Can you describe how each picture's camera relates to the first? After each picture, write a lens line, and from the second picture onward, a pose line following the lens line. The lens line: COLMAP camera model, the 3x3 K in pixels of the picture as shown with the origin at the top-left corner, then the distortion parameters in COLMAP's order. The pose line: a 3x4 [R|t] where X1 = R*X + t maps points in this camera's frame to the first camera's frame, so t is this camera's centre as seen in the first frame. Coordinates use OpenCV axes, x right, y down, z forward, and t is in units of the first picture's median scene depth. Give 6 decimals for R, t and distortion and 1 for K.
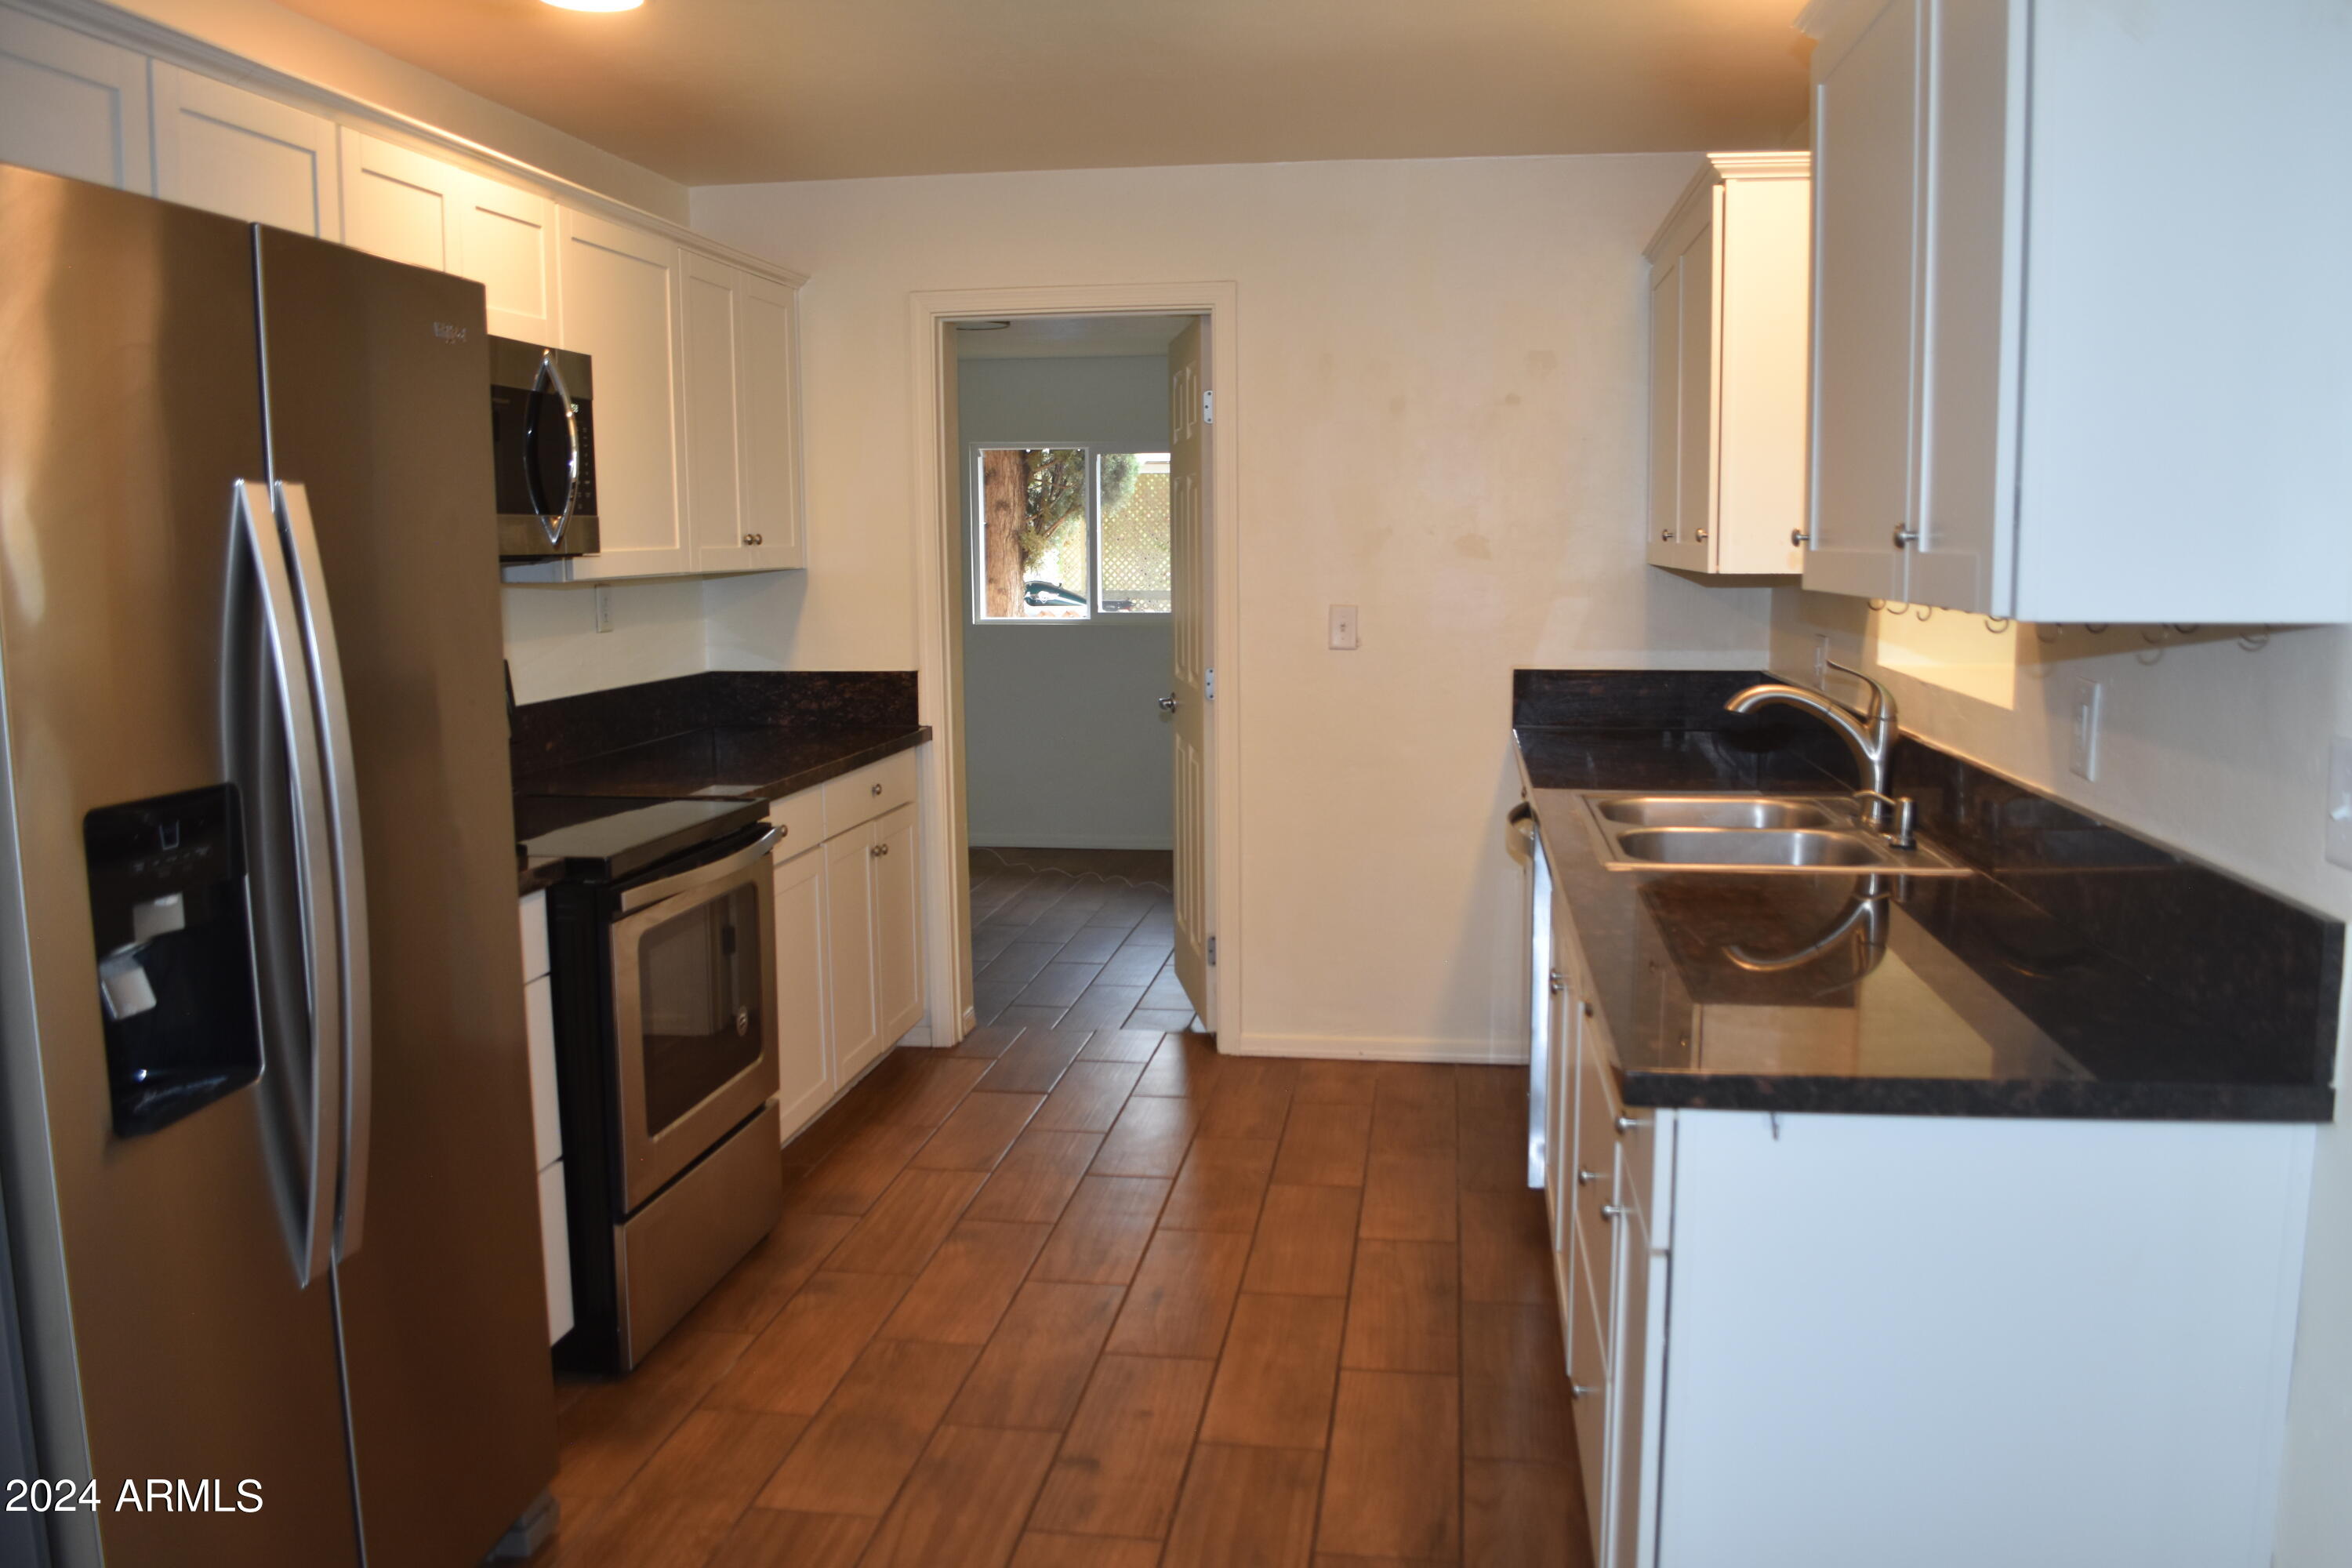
lens RADIAL K [[1872.6, 0, 1194.8], [0, 1872.6, 787.0], [0, 0, 1]] dist [-0.084306, 0.010736]
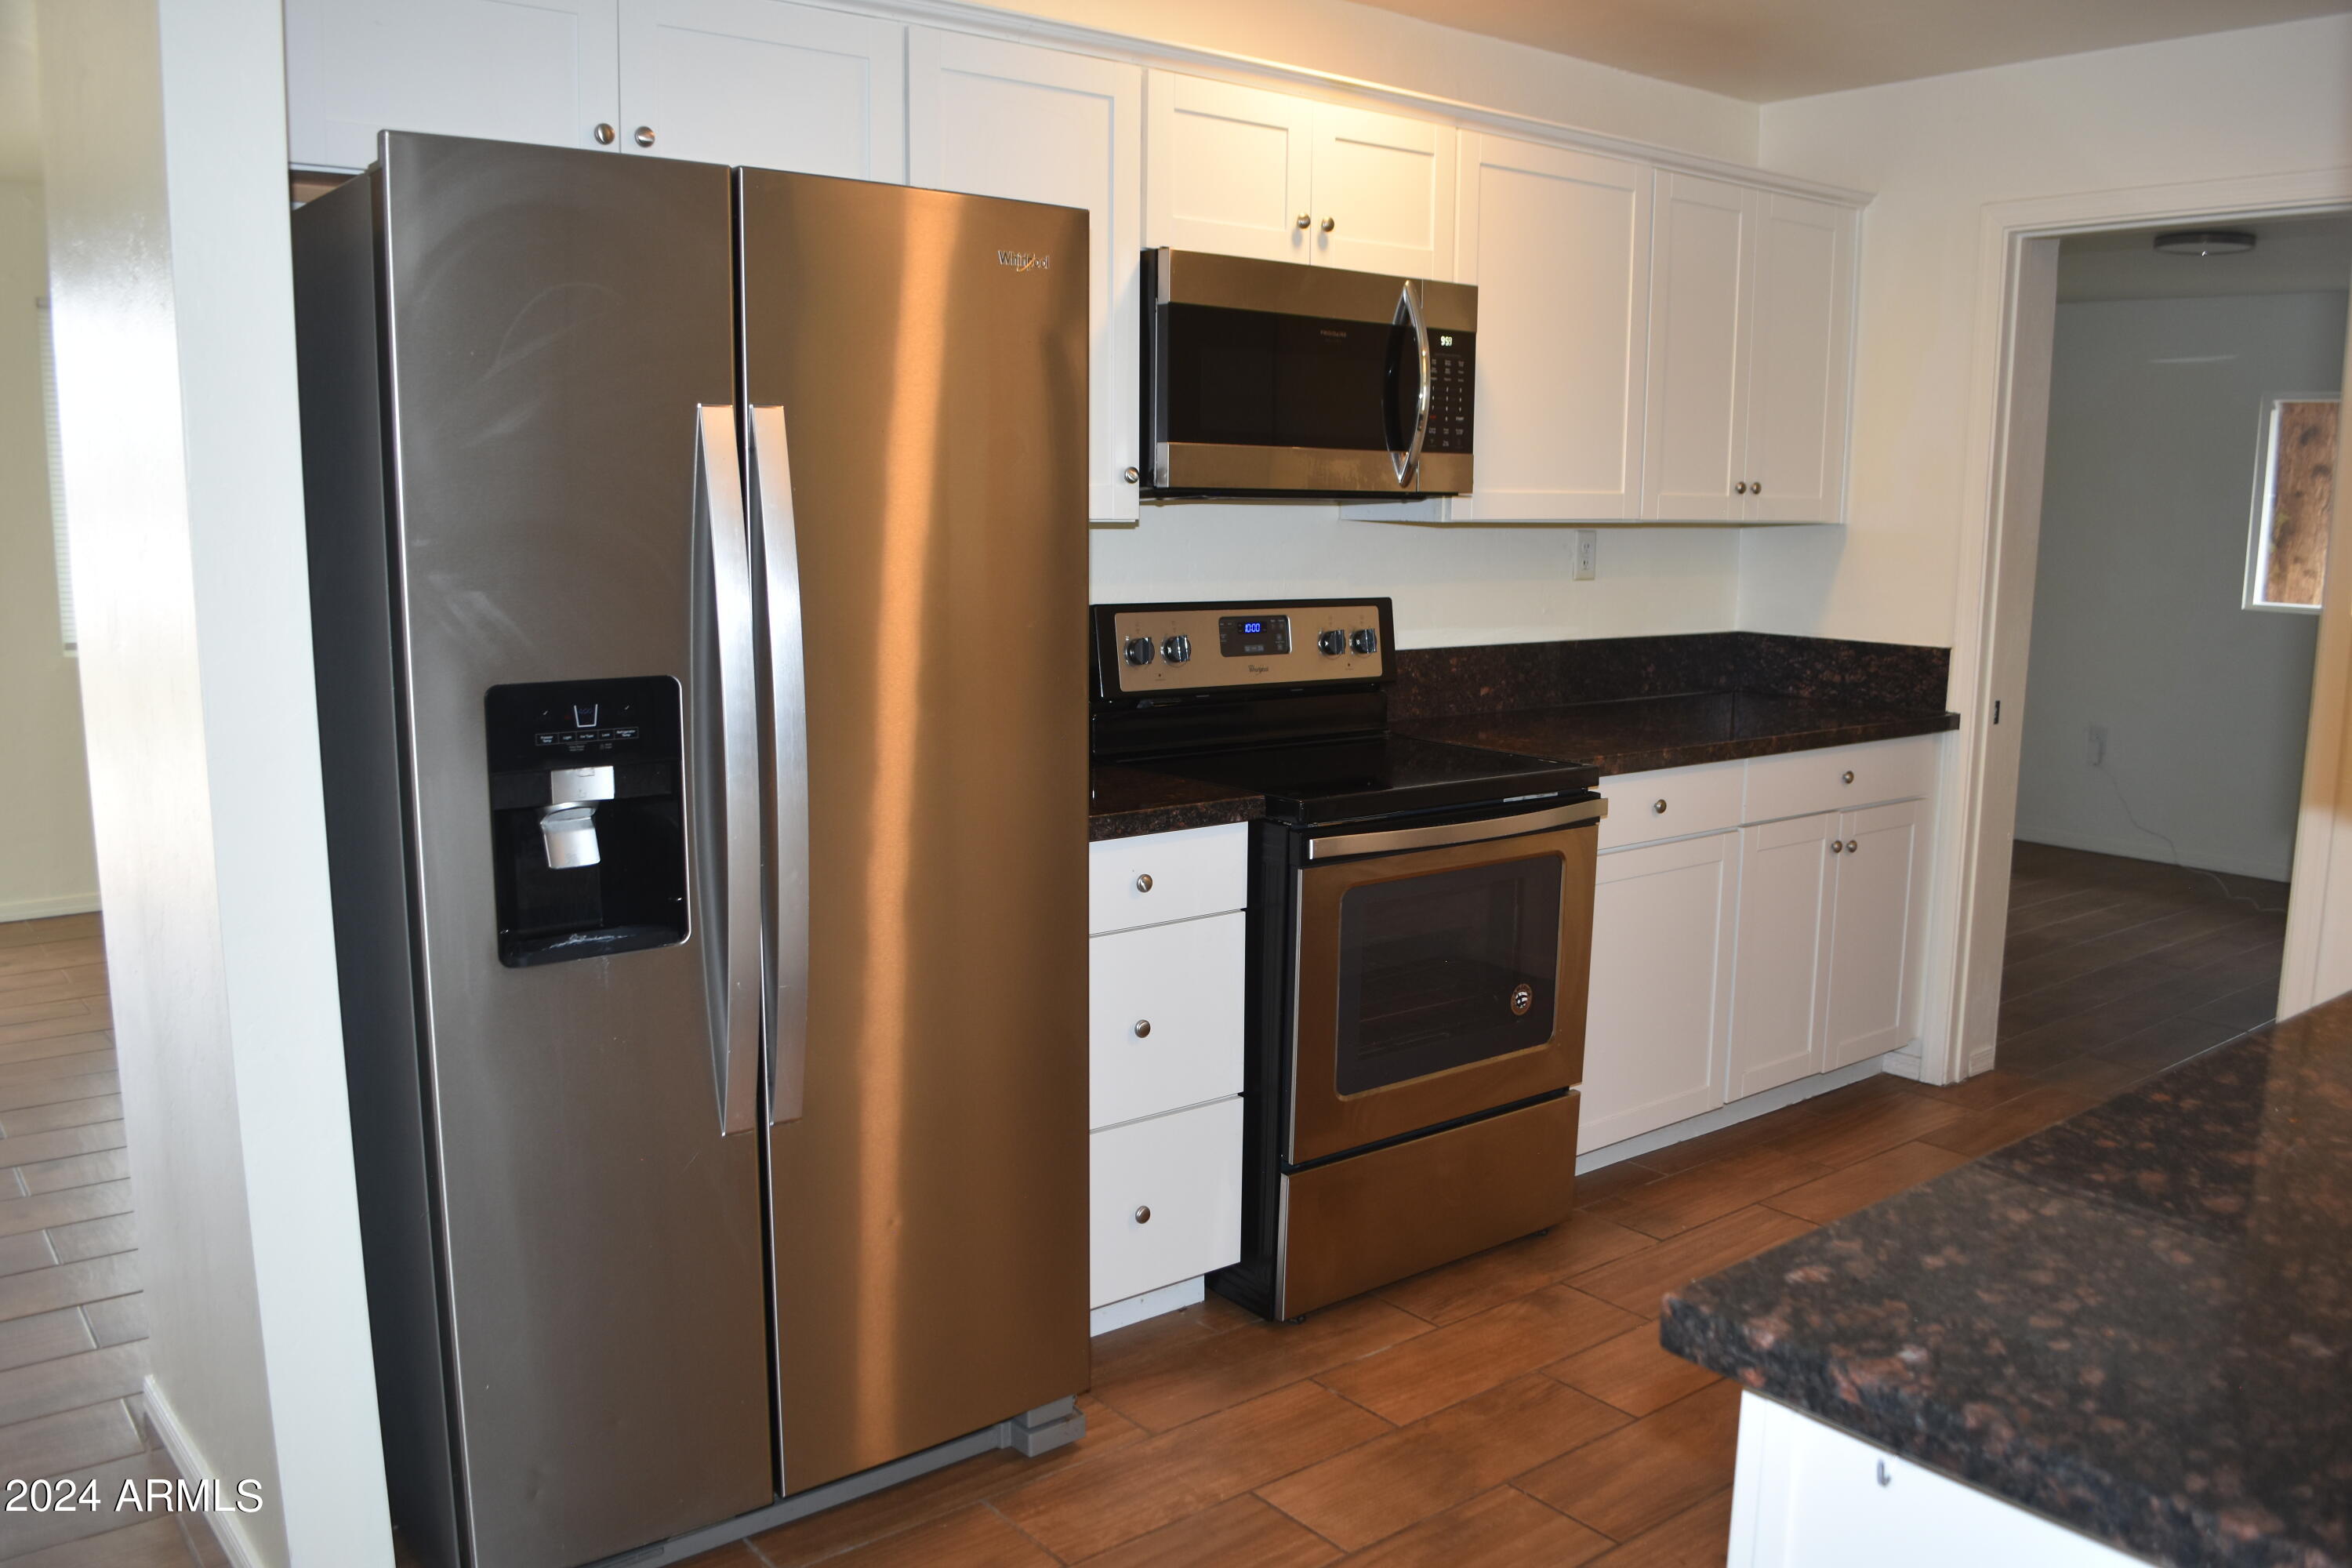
lens RADIAL K [[1872.6, 0, 1190.5], [0, 1872.6, 803.9], [0, 0, 1]] dist [-0.084306, 0.010736]
pose [[0.734993, 0.130478, -0.665403, 0.171732], [-0.109209, 0.991279, 0.073748, -0.015752], [0.669223, 0.018463, 0.742832, 0.134965]]
